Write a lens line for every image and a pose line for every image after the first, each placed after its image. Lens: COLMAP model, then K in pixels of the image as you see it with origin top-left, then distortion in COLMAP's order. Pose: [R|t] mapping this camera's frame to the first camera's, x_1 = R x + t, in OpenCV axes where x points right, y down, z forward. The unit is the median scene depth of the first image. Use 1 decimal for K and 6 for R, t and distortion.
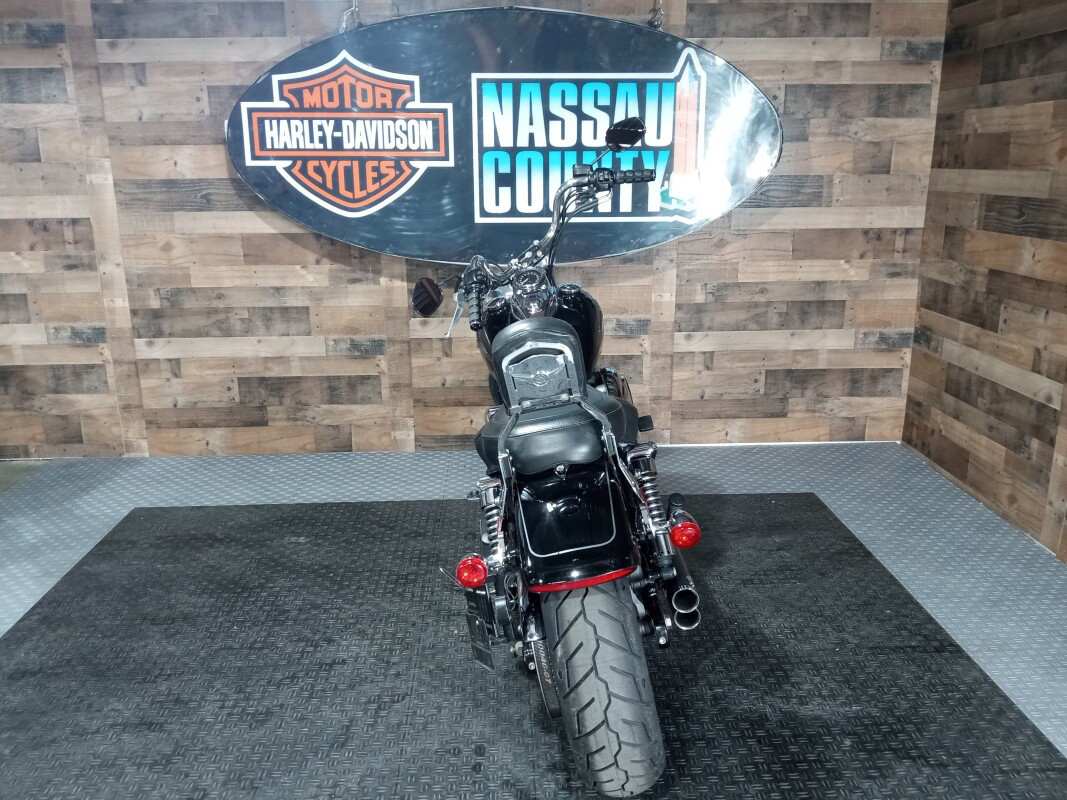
lens RADIAL K [[873.5, 0, 560.6], [0, 873.5, 375.3], [0, 0, 1]] dist [0.004290, -0.038421]
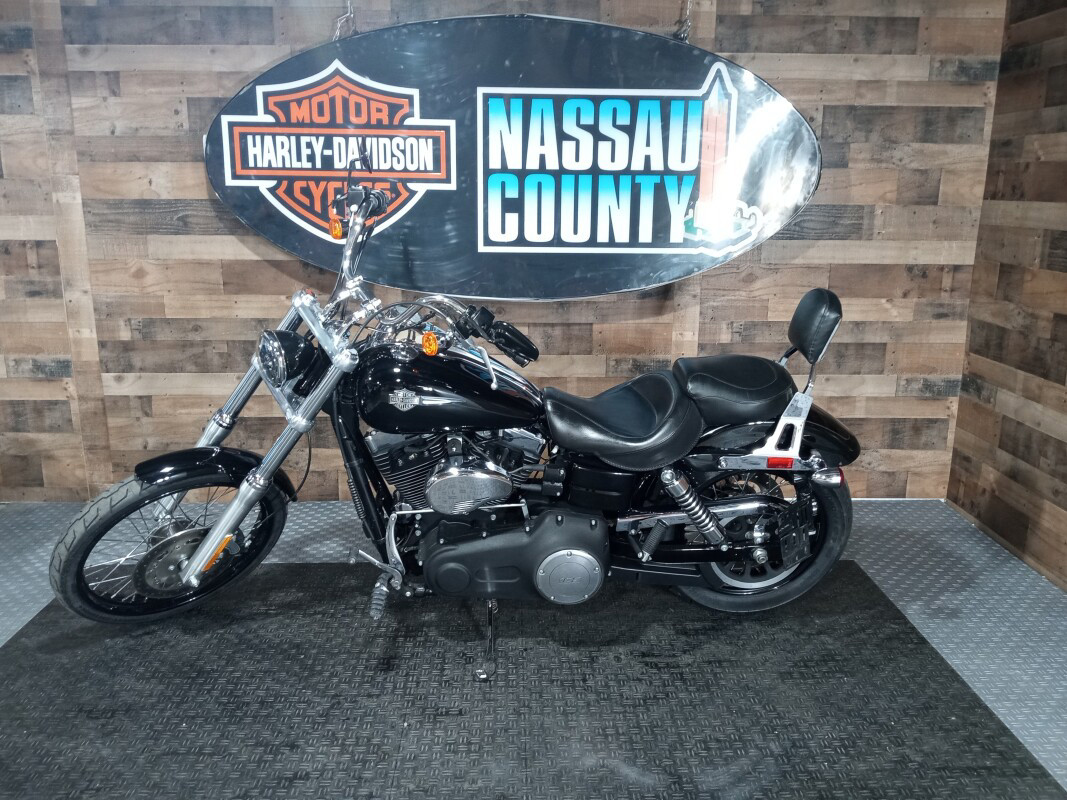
lens RADIAL K [[873.5, 0, 560.4], [0, 873.5, 374.8], [0, 0, 1]] dist [0.004290, -0.038421]
pose [[0.999829, 0.016223, -0.008865, -0.003204], [-0.016474, 0.999444, -0.028995, -0.023653], [0.008390, 0.029136, 0.999540, 0.104539]]
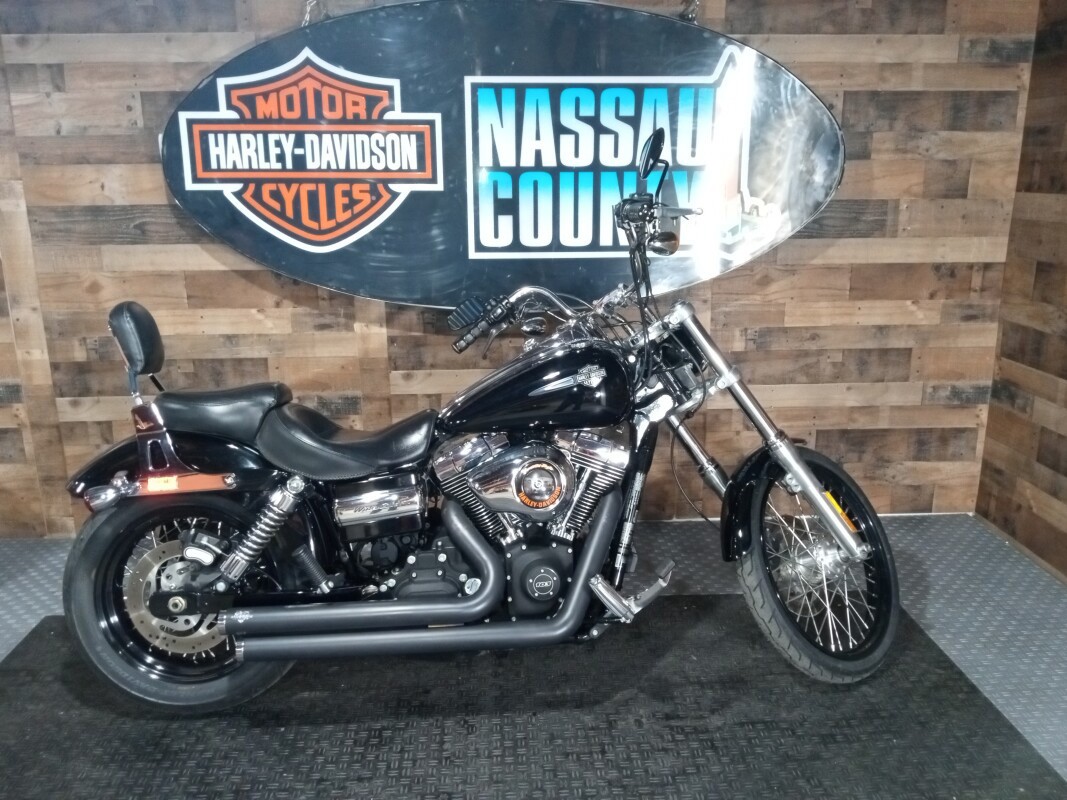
lens RADIAL K [[873.5, 0, 561.3], [0, 873.5, 373.7], [0, 0, 1]] dist [0.004290, -0.038421]
pose [[0.999940, -0.002415, 0.010688, -0.020920], [0.002529, 0.999941, -0.010607, -0.059446], [-0.010662, 0.010634, 0.999887, 0.185807]]
